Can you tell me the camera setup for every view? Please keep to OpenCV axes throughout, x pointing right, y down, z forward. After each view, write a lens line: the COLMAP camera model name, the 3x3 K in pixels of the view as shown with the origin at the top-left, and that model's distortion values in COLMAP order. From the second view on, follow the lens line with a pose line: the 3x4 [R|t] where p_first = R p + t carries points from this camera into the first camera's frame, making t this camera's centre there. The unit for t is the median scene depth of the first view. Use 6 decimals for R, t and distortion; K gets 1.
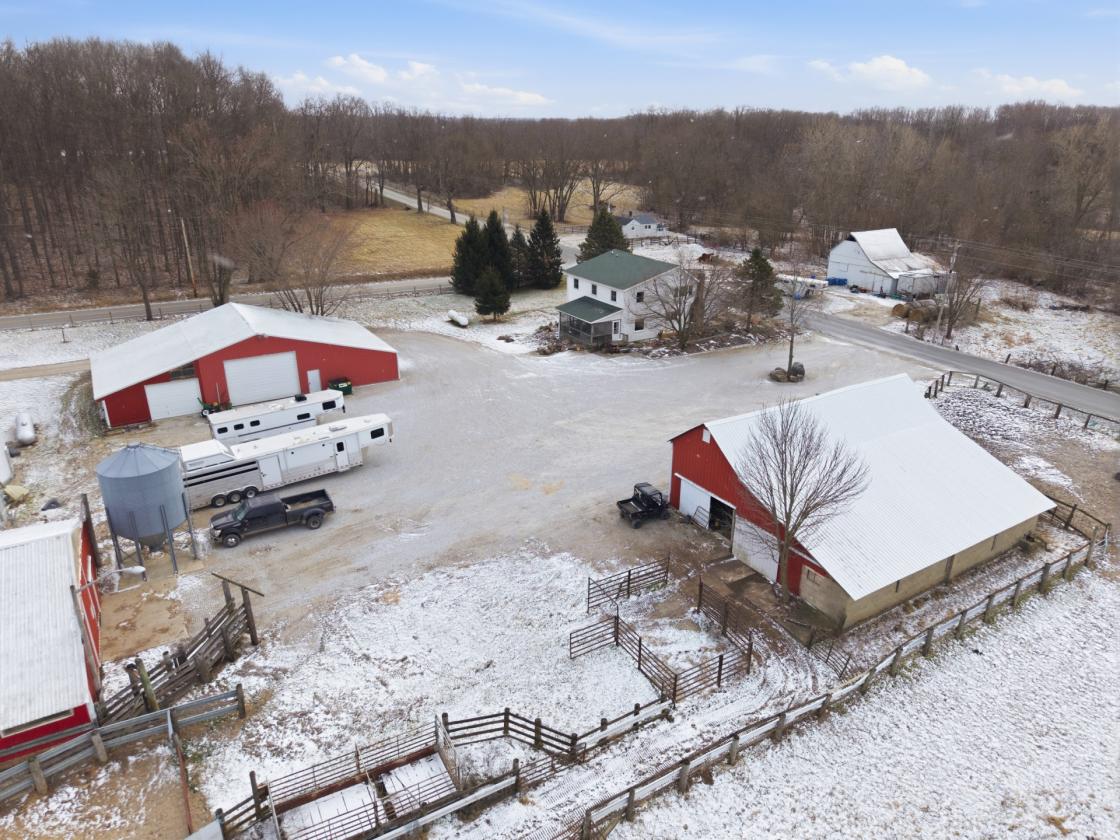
lens RADIAL K [[747.2, 0, 560.0], [0, 747.2, 420.0], [0, 0, 1]] dist [0.065408, -0.084243]
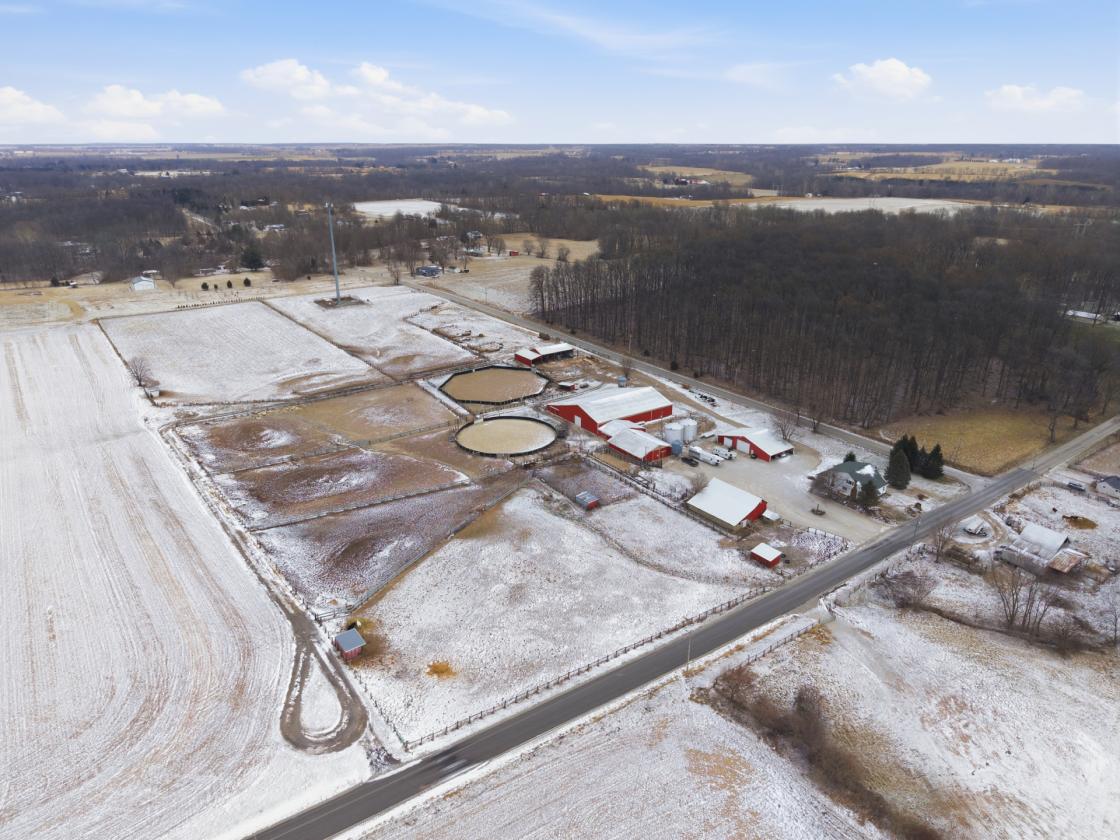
lens RADIAL K [[747.2, 0, 560.0], [0, 747.2, 420.0], [0, 0, 1]] dist [0.065408, -0.084243]
pose [[0.094854, 0.345549, -0.933595, 3.569889], [-0.376124, 0.880748, 0.287774, -1.069233], [0.921701, 0.323851, 0.213512, -0.924953]]
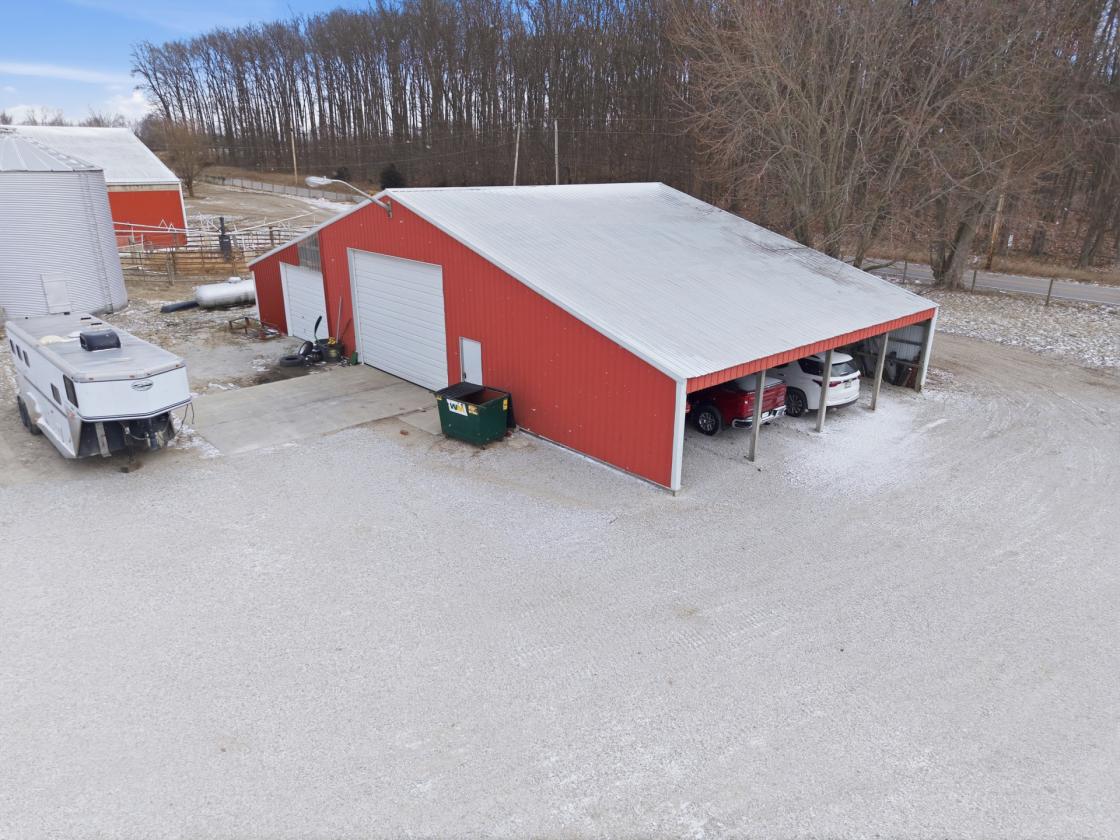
lens RADIAL K [[747.2, 0, 560.0], [0, 747.2, 420.0], [0, 0, 1]] dist [0.065408, -0.084243]
pose [[0.196204, 0.322963, -0.925850, -0.009891], [-0.376233, 0.896730, 0.233075, -0.138974], [0.905512, 0.302605, 0.297452, 1.053821]]
